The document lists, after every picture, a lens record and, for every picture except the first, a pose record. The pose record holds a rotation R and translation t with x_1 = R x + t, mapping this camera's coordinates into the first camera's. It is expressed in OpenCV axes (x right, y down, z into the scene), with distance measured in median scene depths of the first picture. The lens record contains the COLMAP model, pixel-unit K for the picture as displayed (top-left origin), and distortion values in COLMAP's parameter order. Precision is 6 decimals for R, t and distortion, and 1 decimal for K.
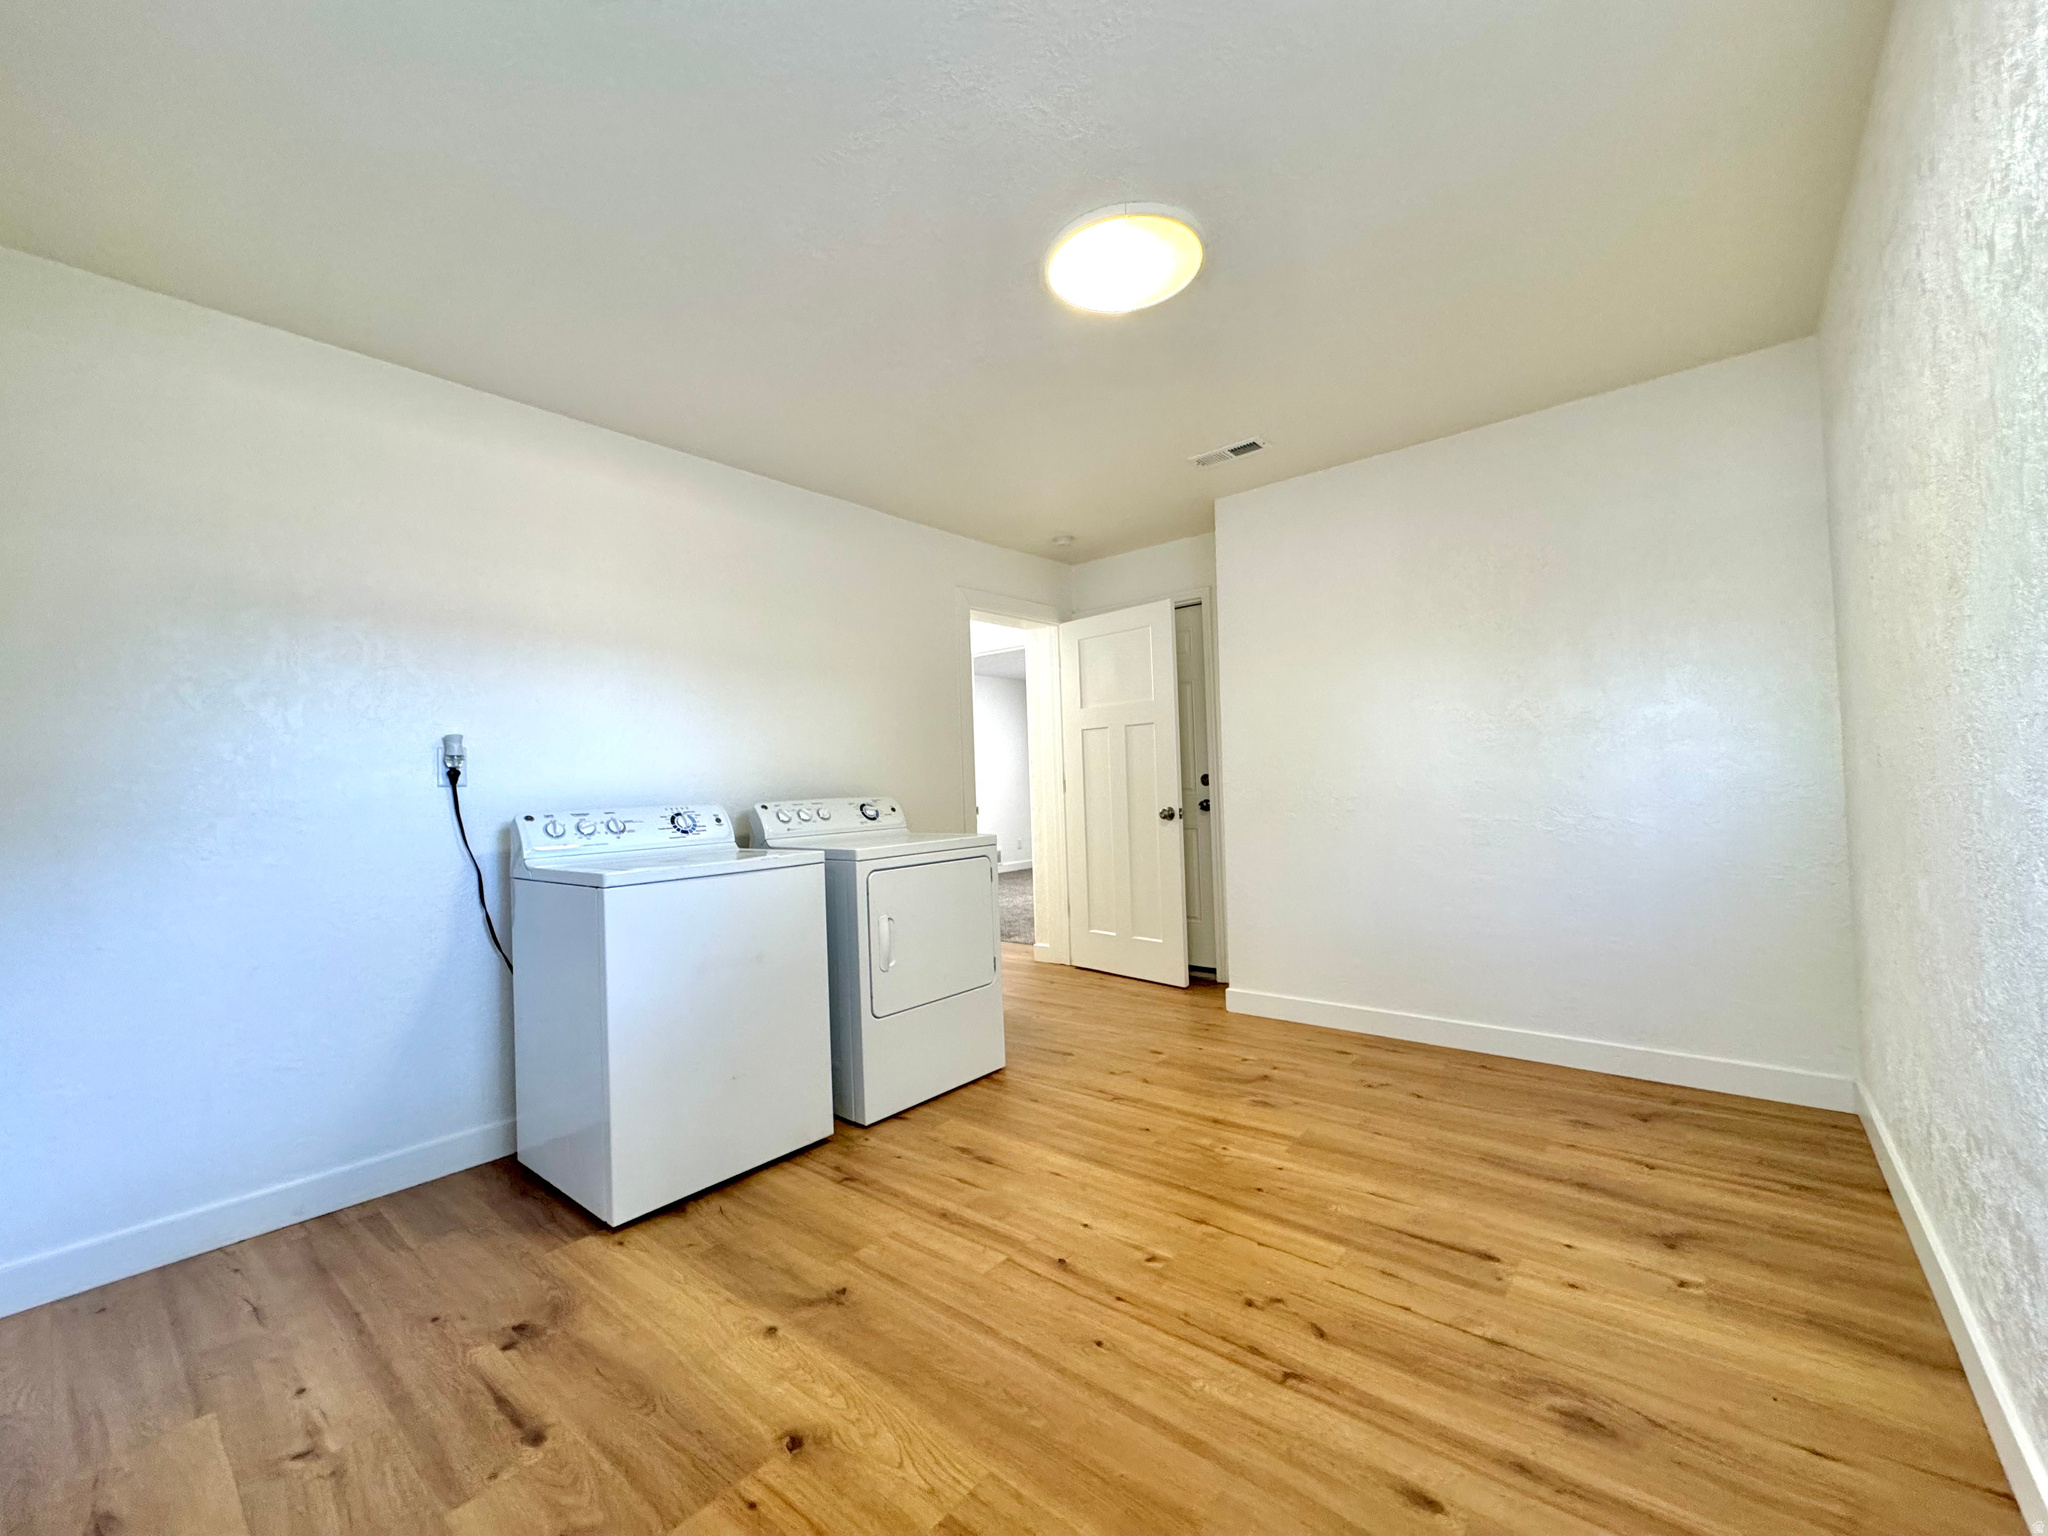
lens RADIAL K [[825.7, 0, 1031.0], [0, 825.7, 766.3], [0, 0, 1]] dist [-0.002644, -0.000050]
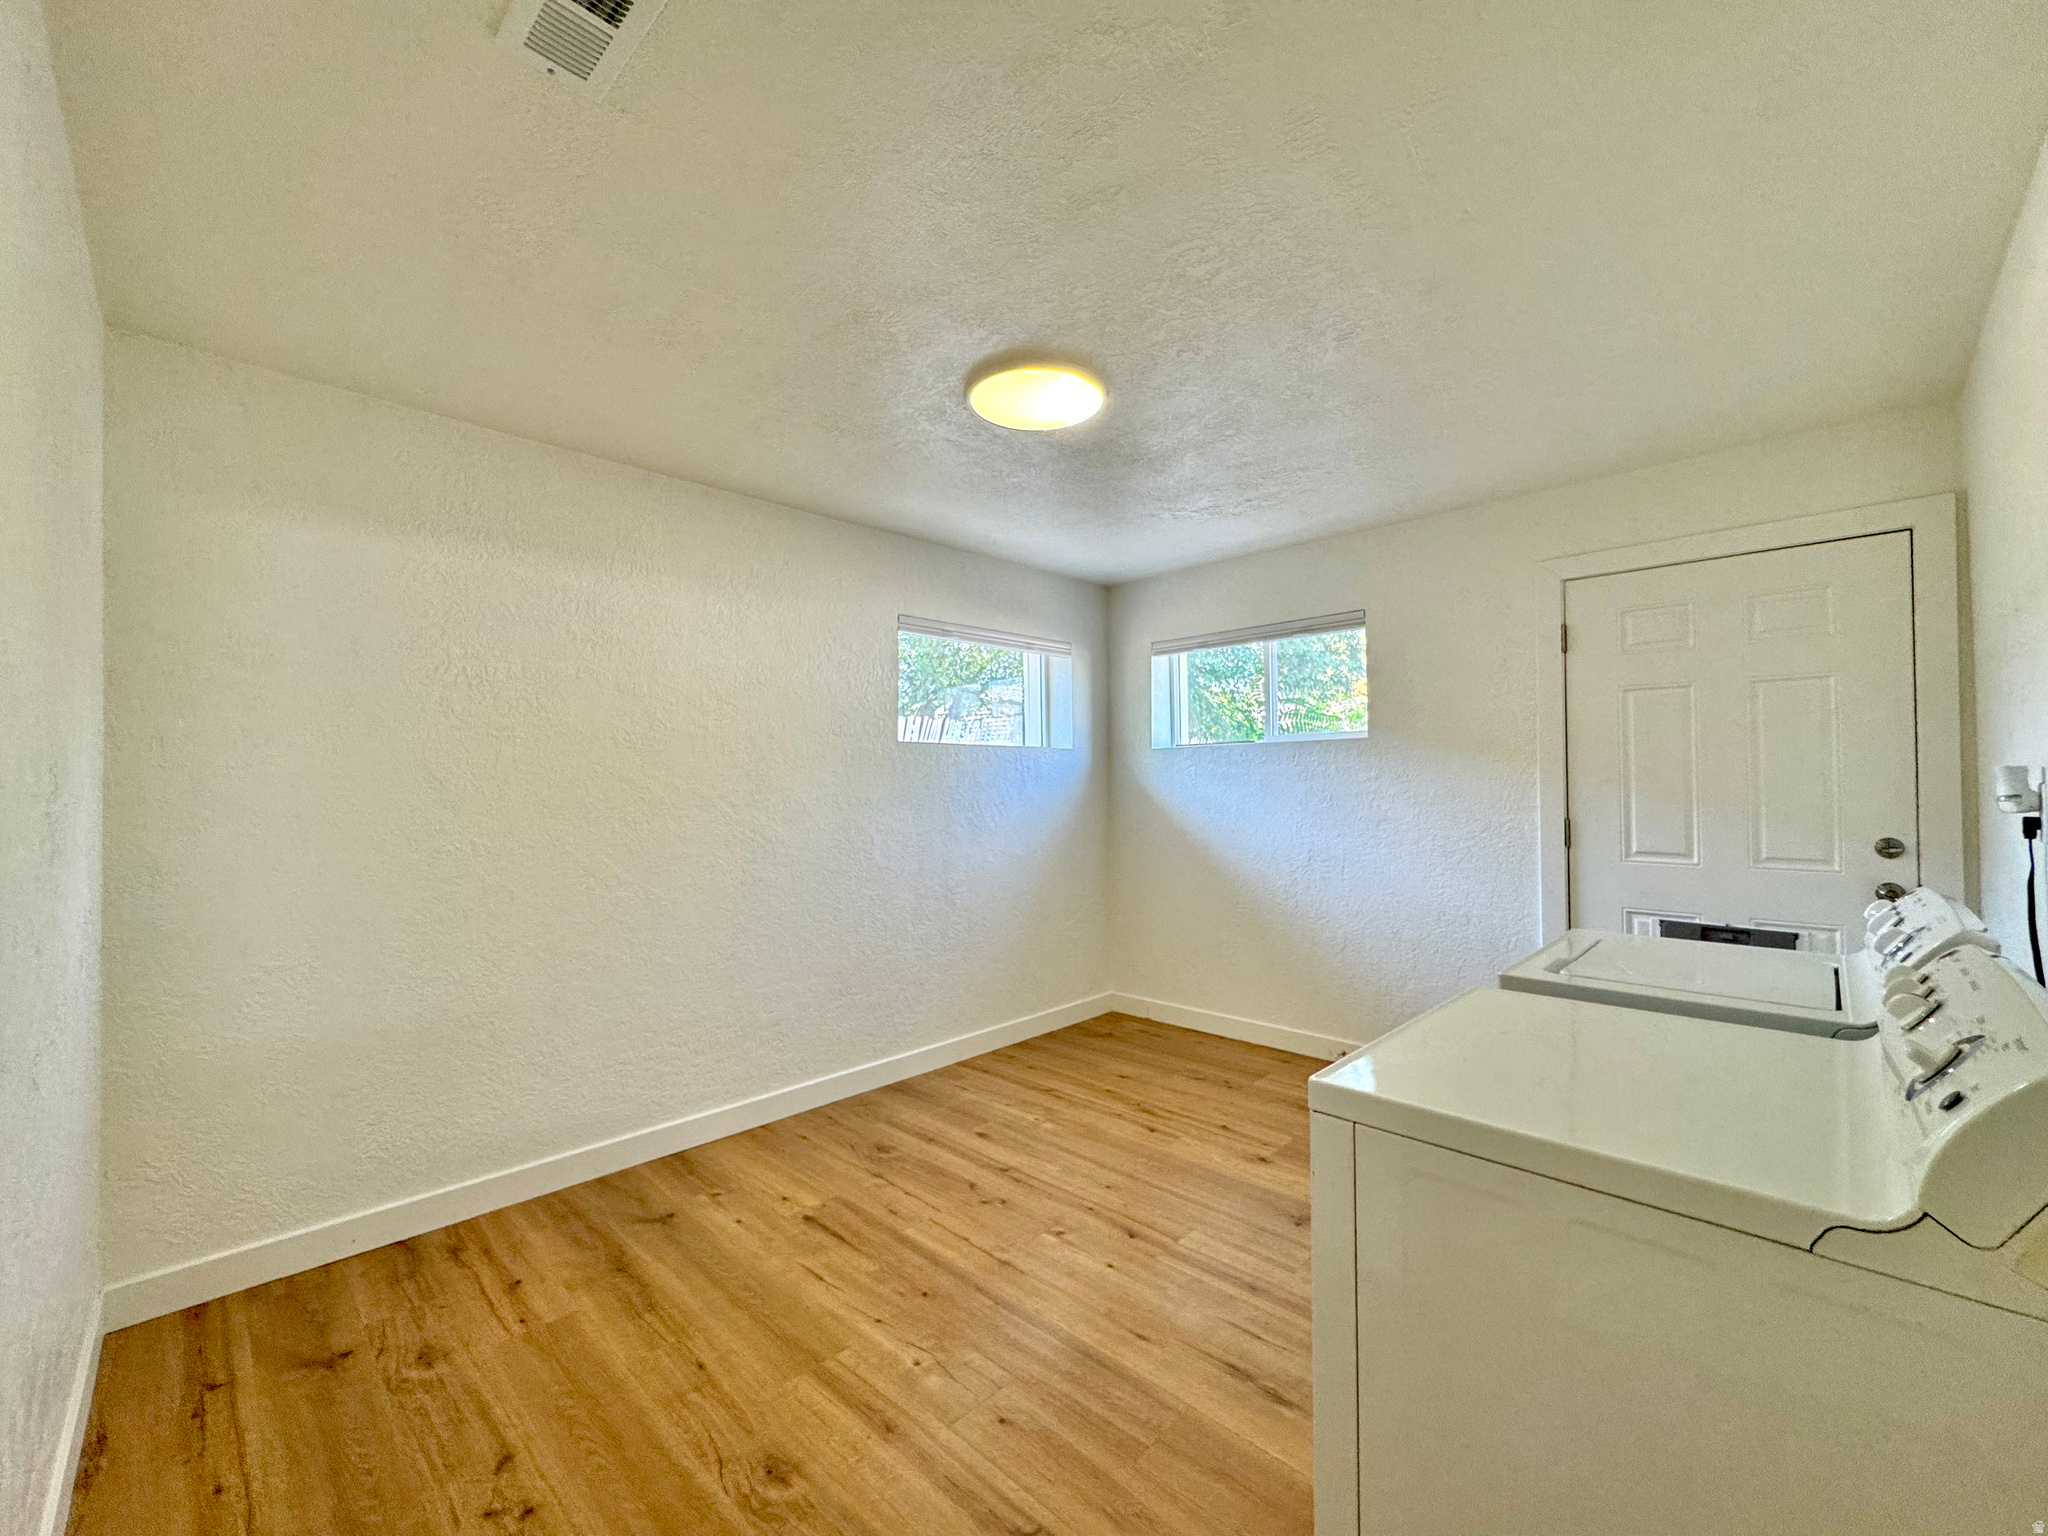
lens RADIAL K [[825.7, 0, 1019.0], [0, 825.7, 771.9], [0, 0, 1]] dist [-0.002644, -0.000050]
pose [[-0.995276, 0.044805, 0.086133, 0.068257], [0.041385, 0.998298, -0.041090, -0.053785], [-0.087828, -0.037331, -0.995436, 2.258074]]
